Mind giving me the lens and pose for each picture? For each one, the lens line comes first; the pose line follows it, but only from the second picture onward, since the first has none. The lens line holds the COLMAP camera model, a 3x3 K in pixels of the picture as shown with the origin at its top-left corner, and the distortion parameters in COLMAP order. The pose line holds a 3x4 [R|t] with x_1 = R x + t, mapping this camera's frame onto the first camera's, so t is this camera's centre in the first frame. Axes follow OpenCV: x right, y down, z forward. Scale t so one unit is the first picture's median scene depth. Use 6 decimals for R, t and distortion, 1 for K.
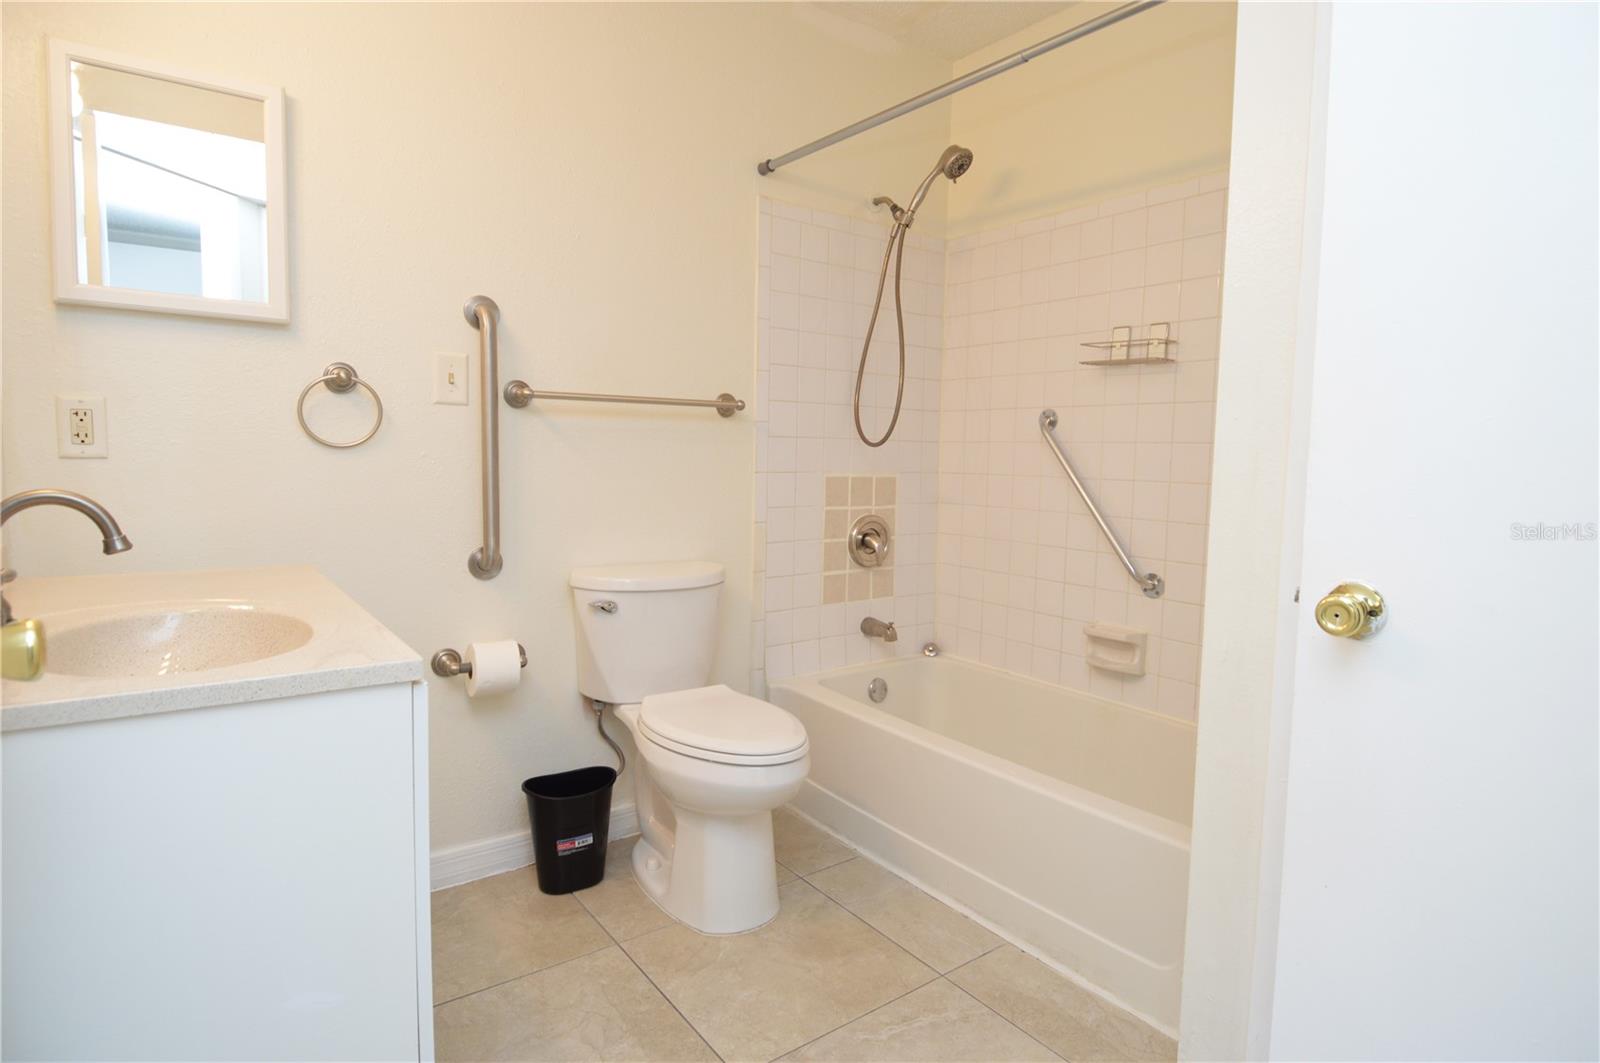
lens RADIAL K [[851.7, 0, 809.6], [0, 851.7, 523.8], [0, 0, 1]] dist [0.023647, -0.033144]
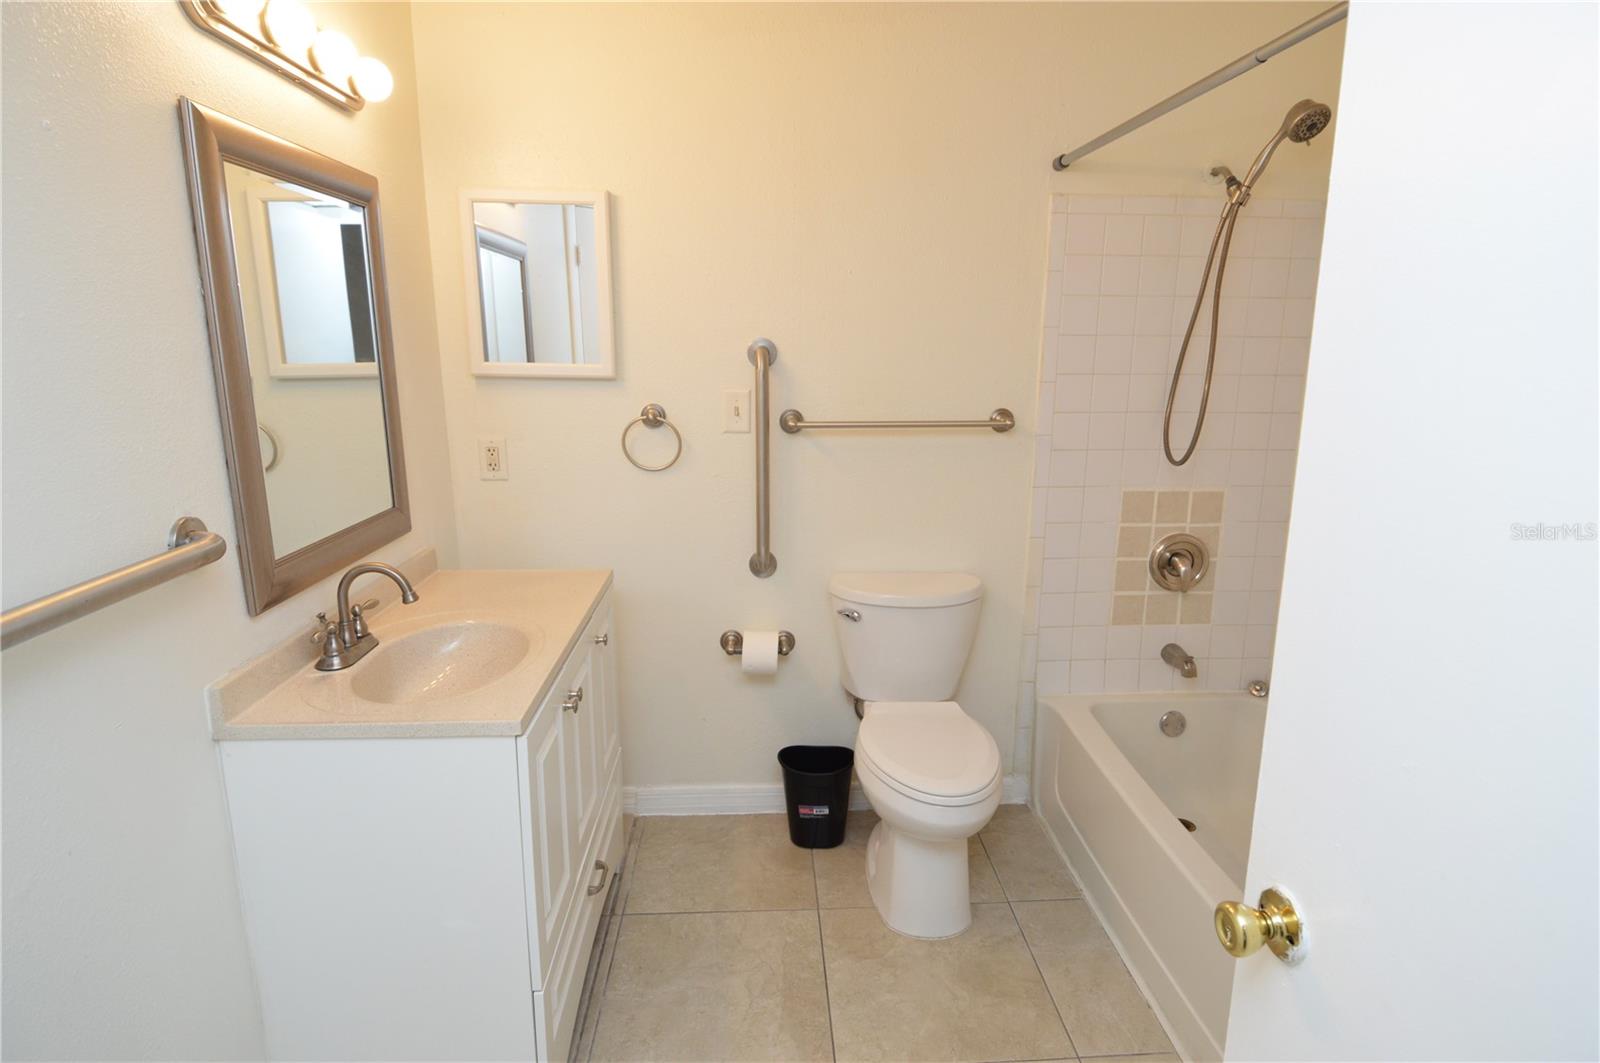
lens RADIAL K [[851.7, 0, 809.6], [0, 851.7, 523.8], [0, 0, 1]] dist [0.023647, -0.033144]
pose [[0.835478, 0.102600, -0.539861, 0.262503], [-0.036622, 0.990627, 0.131592, -0.143091], [0.548303, -0.090172, 0.831405, 0.048450]]
